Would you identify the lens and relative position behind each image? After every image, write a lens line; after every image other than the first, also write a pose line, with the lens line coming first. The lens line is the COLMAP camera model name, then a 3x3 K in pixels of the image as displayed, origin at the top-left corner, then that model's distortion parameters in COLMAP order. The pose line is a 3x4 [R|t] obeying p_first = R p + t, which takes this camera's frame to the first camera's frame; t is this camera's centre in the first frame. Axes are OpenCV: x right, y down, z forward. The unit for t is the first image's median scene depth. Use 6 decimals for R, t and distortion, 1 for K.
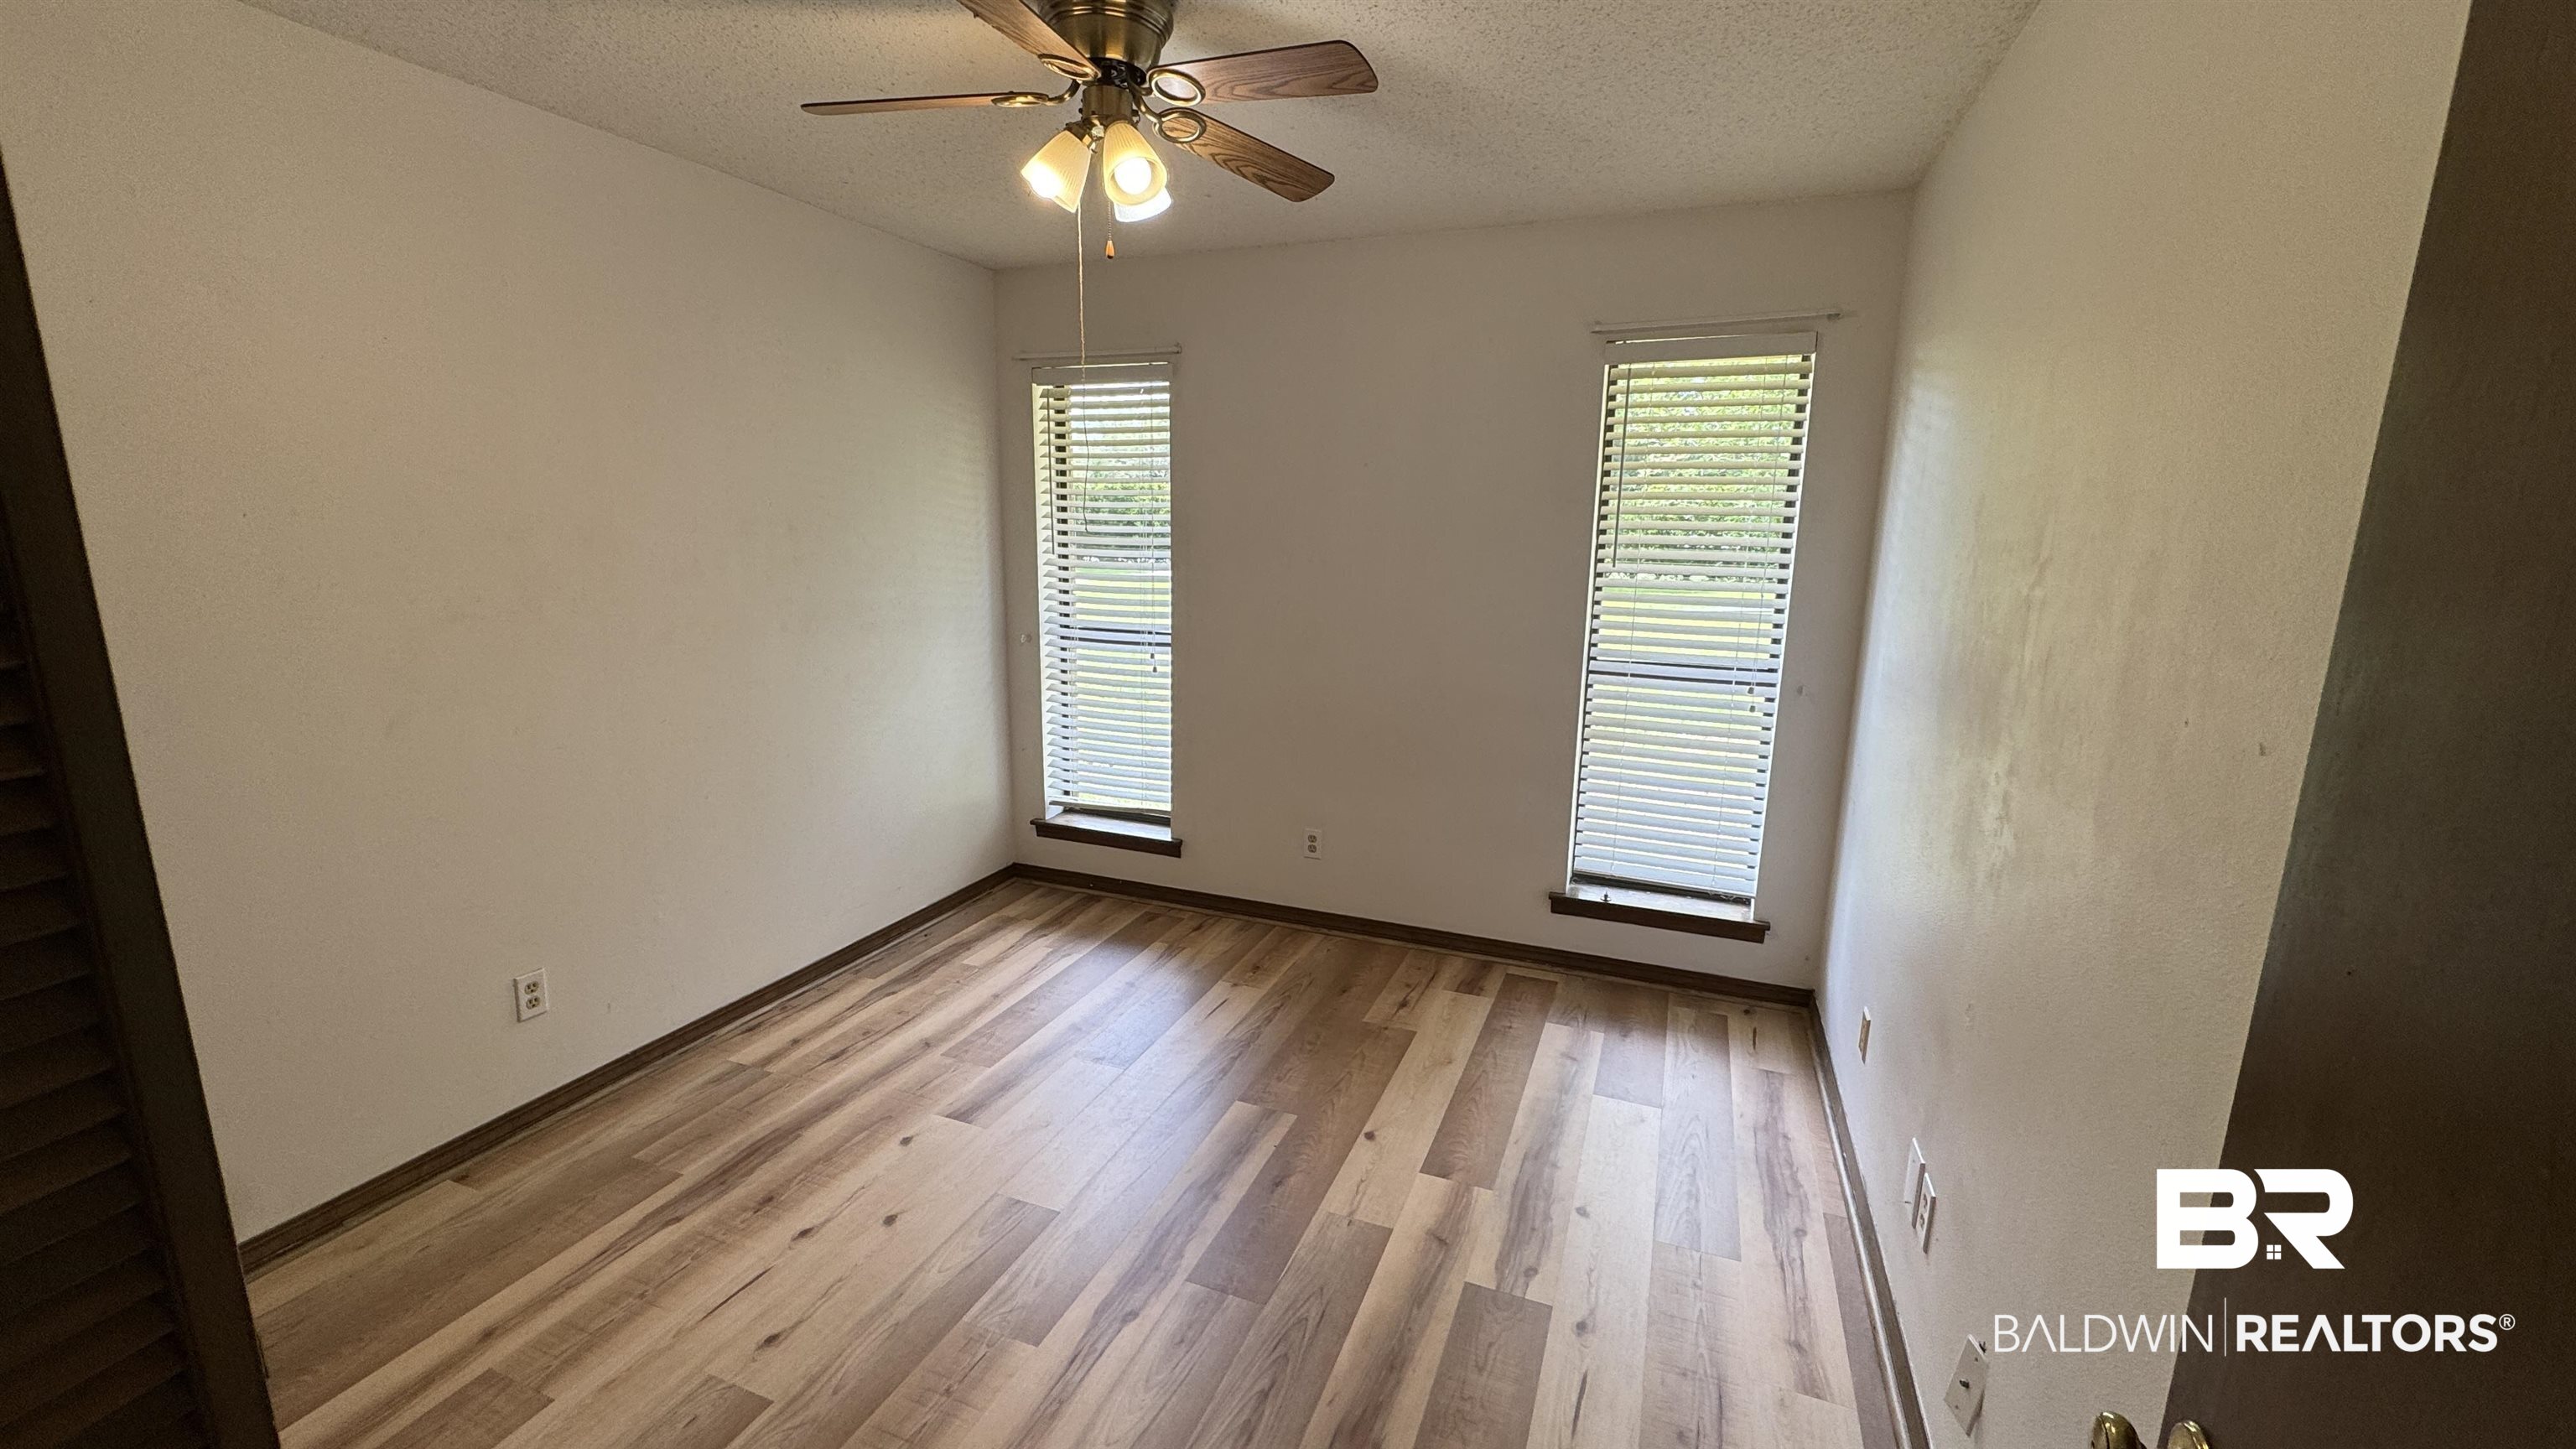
lens RADIAL K [[1028.6, 0, 1290.1], [0, 1028.6, 724.6], [0, 0, 1]] dist [-0.002115, -0.000059]
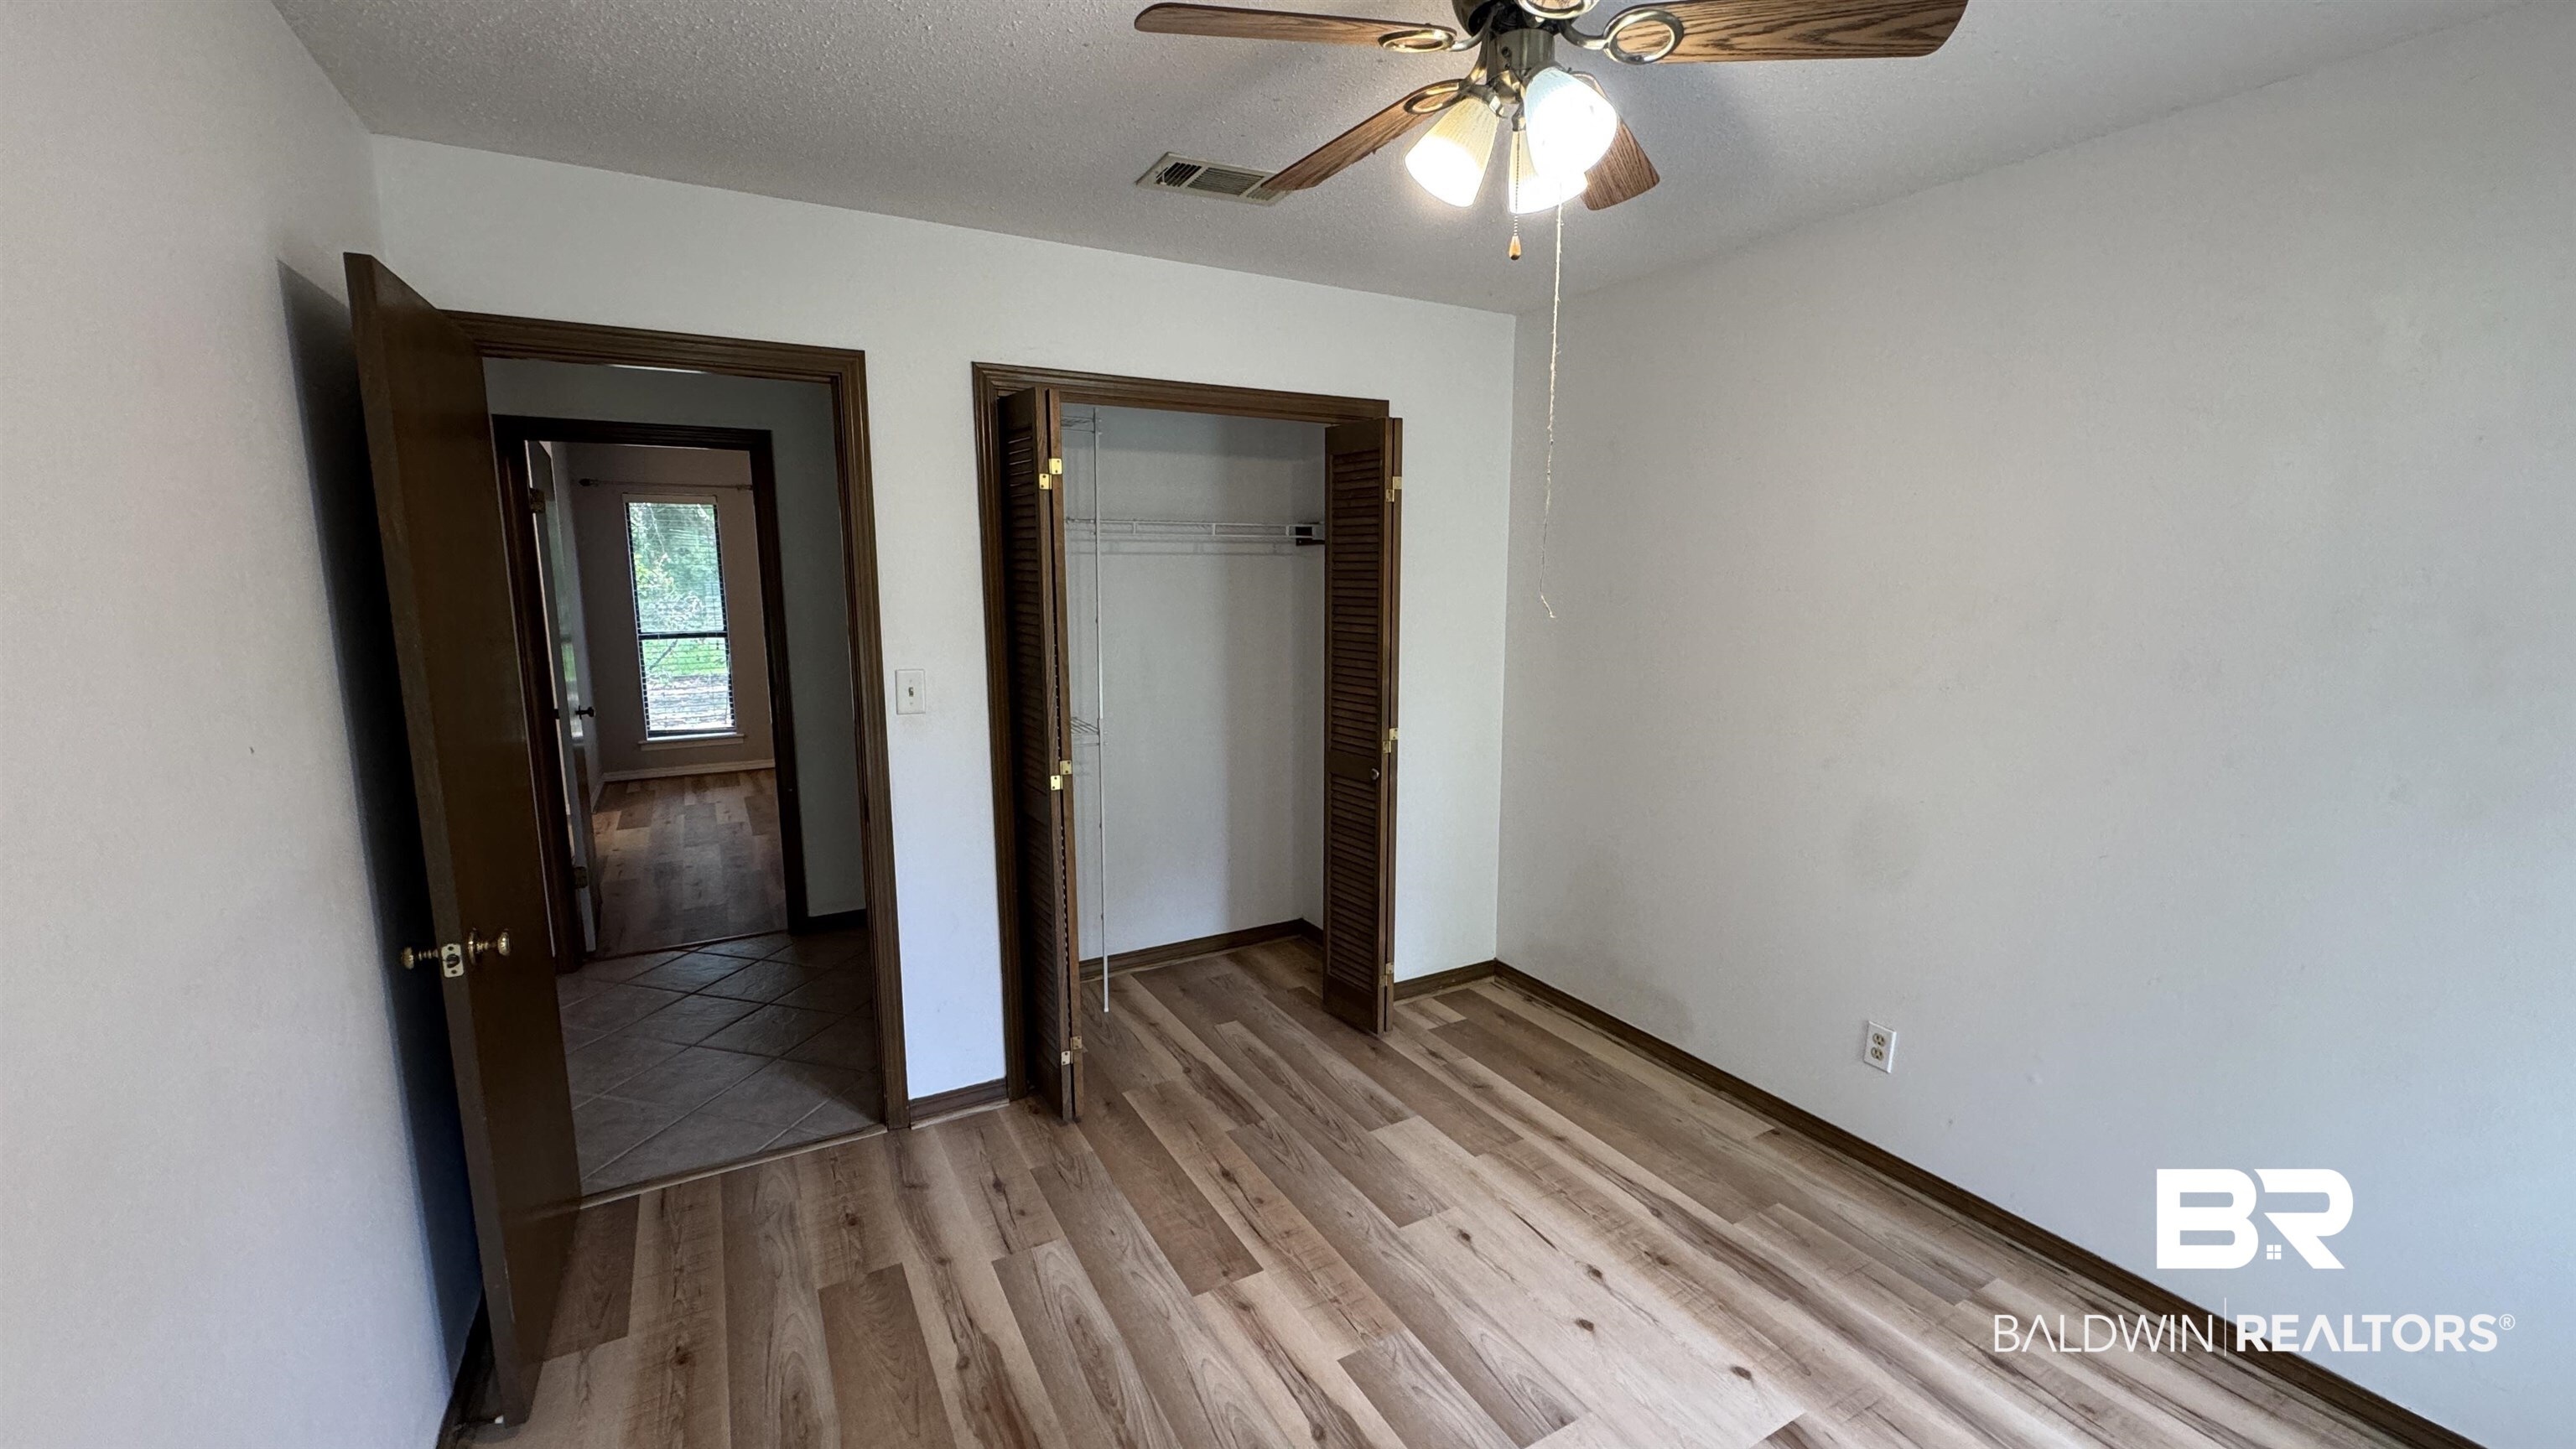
lens RADIAL K [[1028.6, 0, 1287.1], [0, 1028.6, 730.4], [0, 0, 1]] dist [-0.002115, -0.000059]
pose [[-0.630640, 0.109876, -0.768258, 0.447340], [-0.161675, 0.949608, 0.268526, -0.246956], [0.759048, 0.293551, -0.581097, 1.157565]]
